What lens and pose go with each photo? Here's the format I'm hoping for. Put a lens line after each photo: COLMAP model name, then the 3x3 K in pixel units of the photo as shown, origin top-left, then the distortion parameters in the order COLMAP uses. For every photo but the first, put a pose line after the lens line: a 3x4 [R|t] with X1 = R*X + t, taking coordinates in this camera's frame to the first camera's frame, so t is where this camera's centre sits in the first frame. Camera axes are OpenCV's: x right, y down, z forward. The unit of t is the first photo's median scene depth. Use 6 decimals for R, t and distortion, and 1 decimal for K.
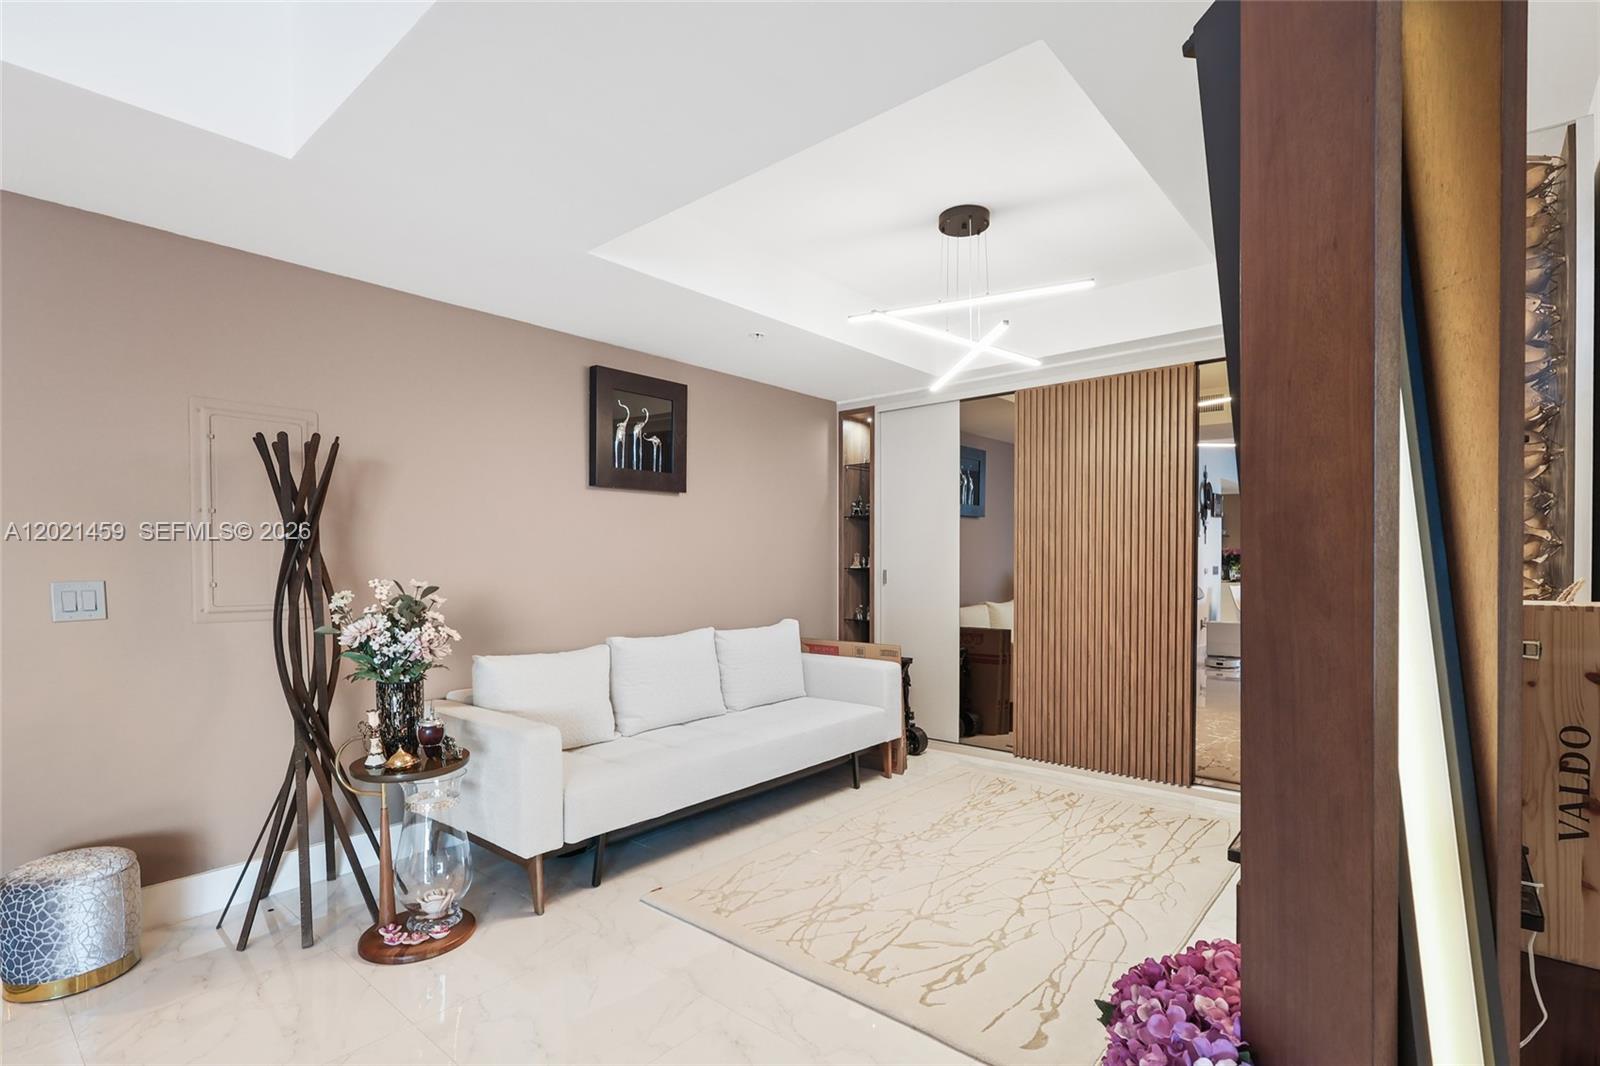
lens RADIAL K [[758.3, 0, 772.0], [0, 758.3, 569.9], [0, 0, 1]] dist [-0.001116, 0.003061]
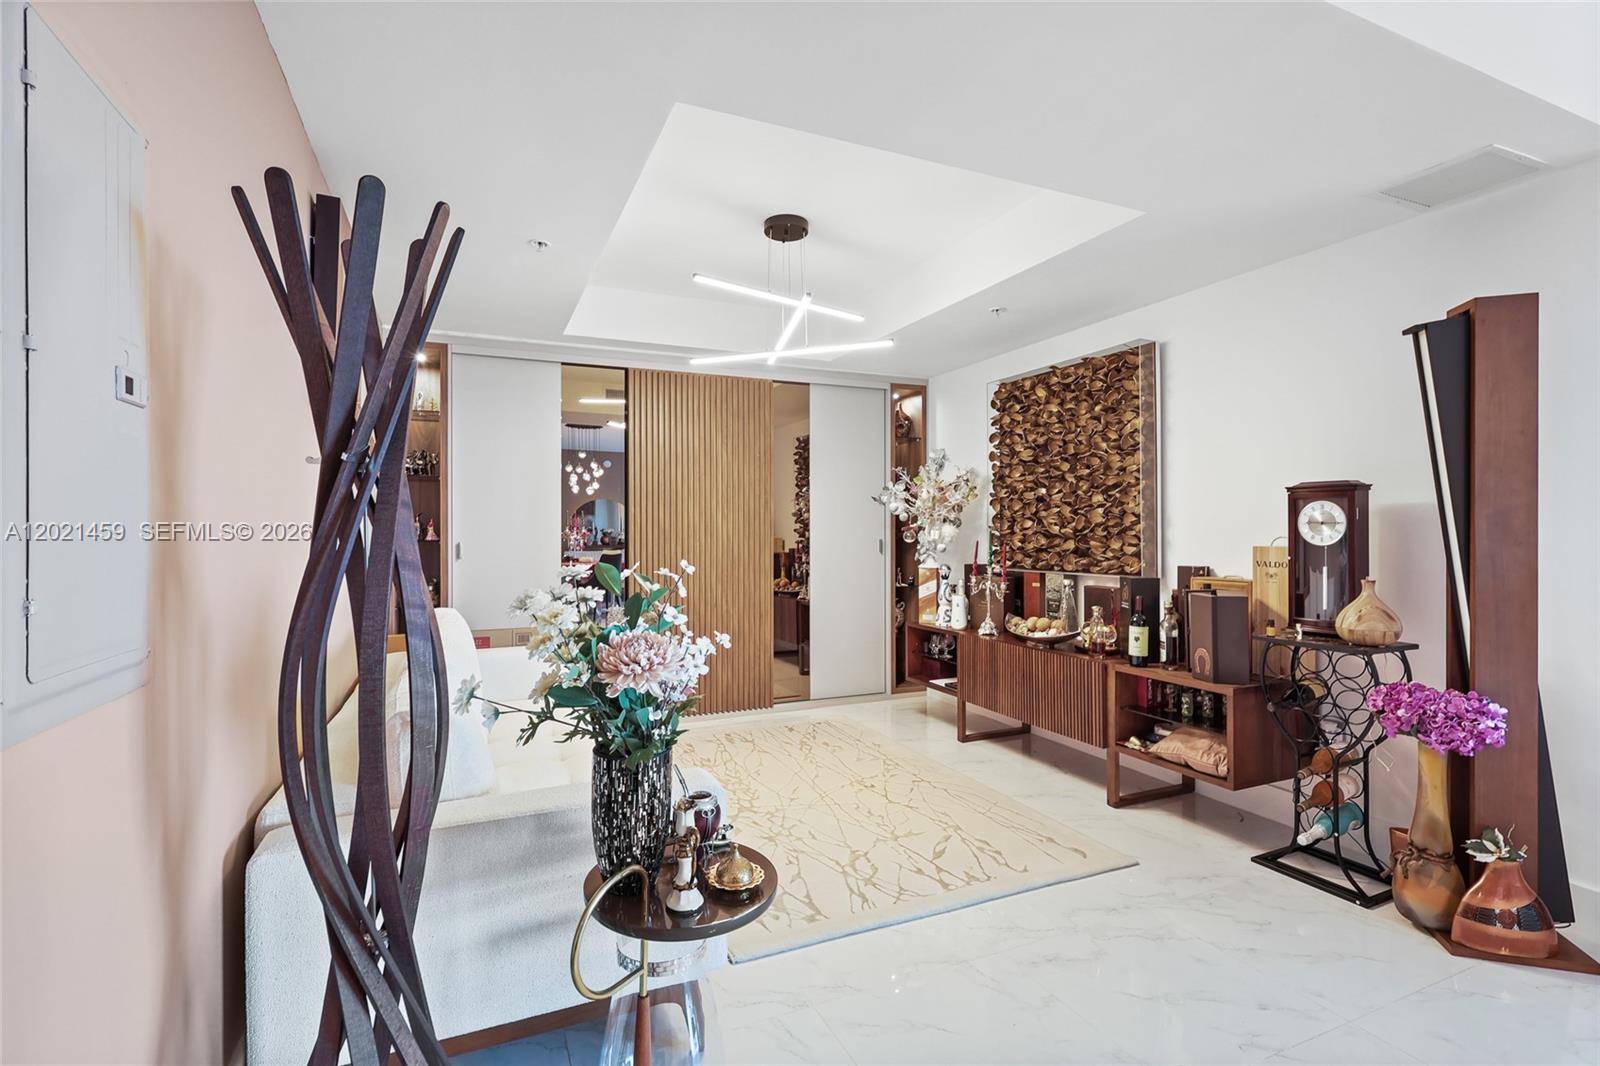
lens RADIAL K [[758.3, 0, 785.6], [0, 758.3, 523.5], [0, 0, 1]] dist [-0.001116, 0.003061]
pose [[0.414607, 0.009496, 0.909951, -0.677509], [0.013065, 0.999780, -0.016386, -0.004132], [-0.909907, 0.018682, 0.414392, 0.483260]]
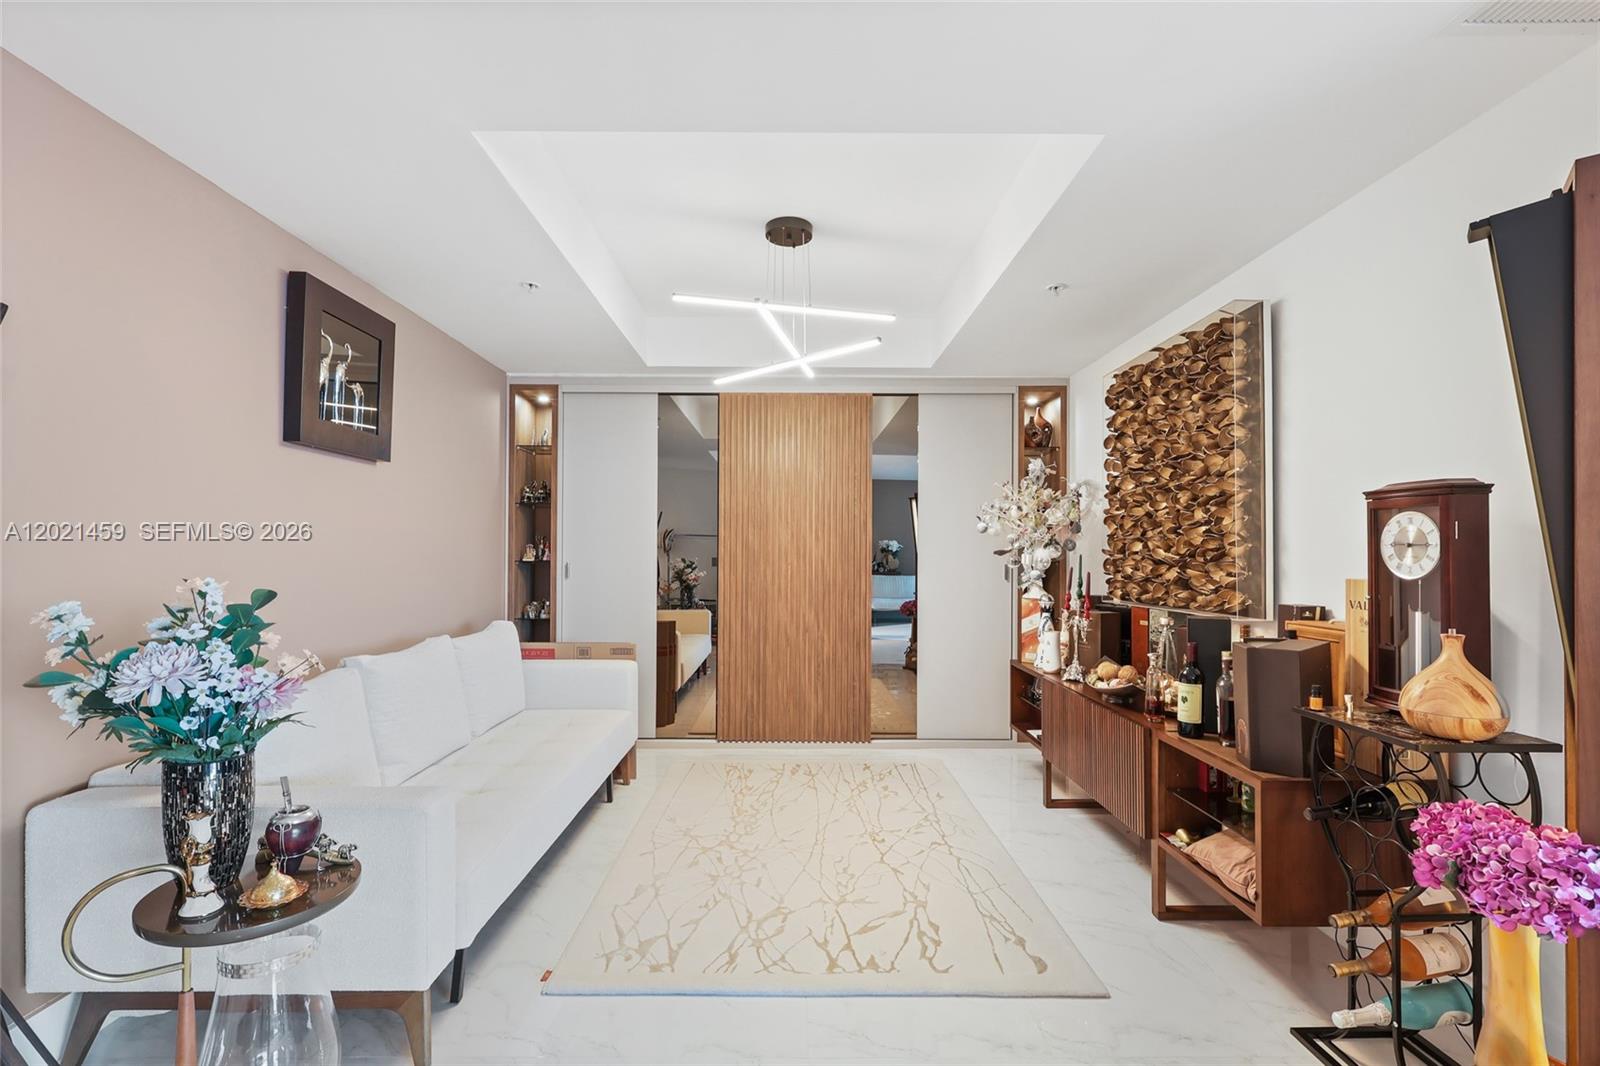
lens RADIAL K [[758.3, 0, 782.0], [0, 758.3, 540.5], [0, 0, 1]] dist [-0.001116, 0.003061]
pose [[0.747528, 0.017104, 0.664010, -0.397735], [0.002707, 0.999582, -0.028795, 0.000363], [-0.664225, 0.023322, 0.747169, 0.202018]]
